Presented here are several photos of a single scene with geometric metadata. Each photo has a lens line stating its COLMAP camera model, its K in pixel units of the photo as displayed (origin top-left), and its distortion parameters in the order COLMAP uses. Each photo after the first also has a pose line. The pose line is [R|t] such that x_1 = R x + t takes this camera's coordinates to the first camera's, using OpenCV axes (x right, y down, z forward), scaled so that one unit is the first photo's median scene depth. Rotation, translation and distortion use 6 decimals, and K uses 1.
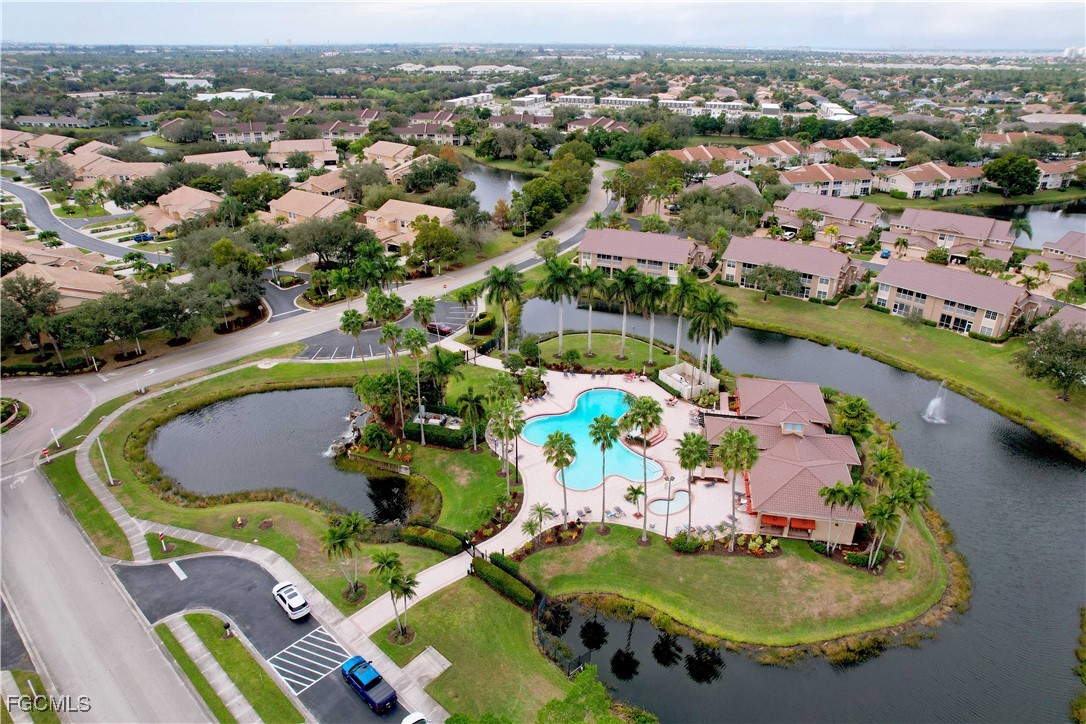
lens RADIAL K [[693.1, 0, 548.1], [0, 693.1, 356.8], [0, 0, 1]] dist [-0.055346, 0.039732]
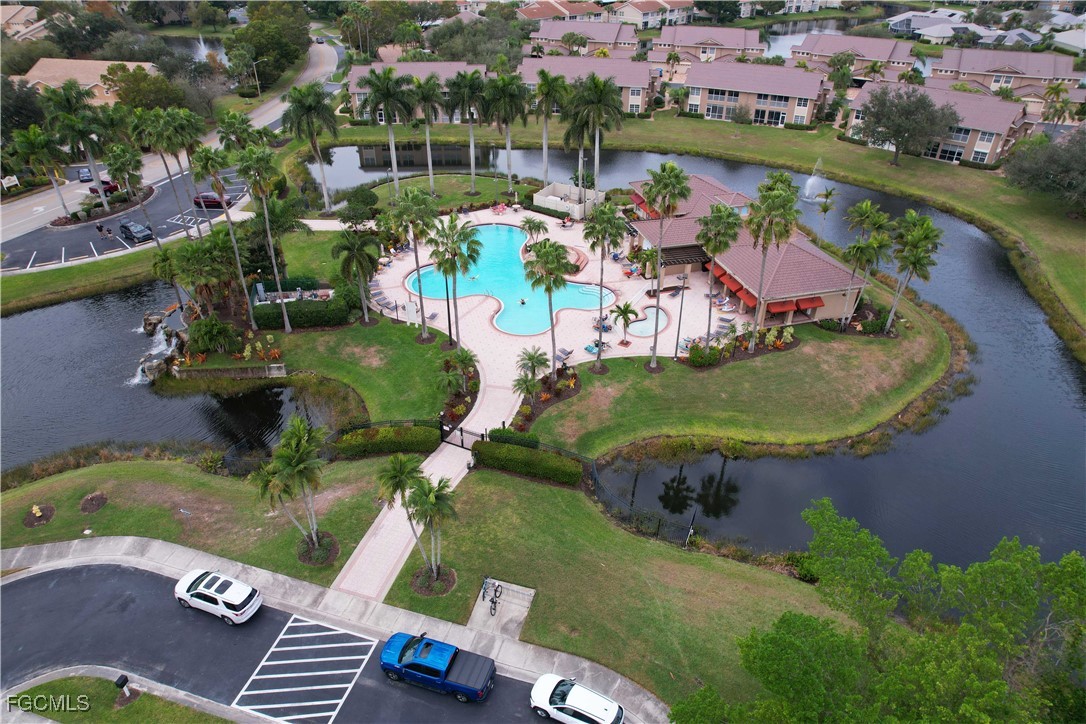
lens RADIAL K [[693.1, 0, 548.7], [0, 693.1, 364.5], [0, 0, 1]] dist [-0.055346, 0.039732]
pose [[0.896893, -0.240496, 0.371139, -0.214485], [0.182351, 0.965658, 0.185074, 0.081120], [-0.402903, -0.098314, 0.909947, 0.280375]]
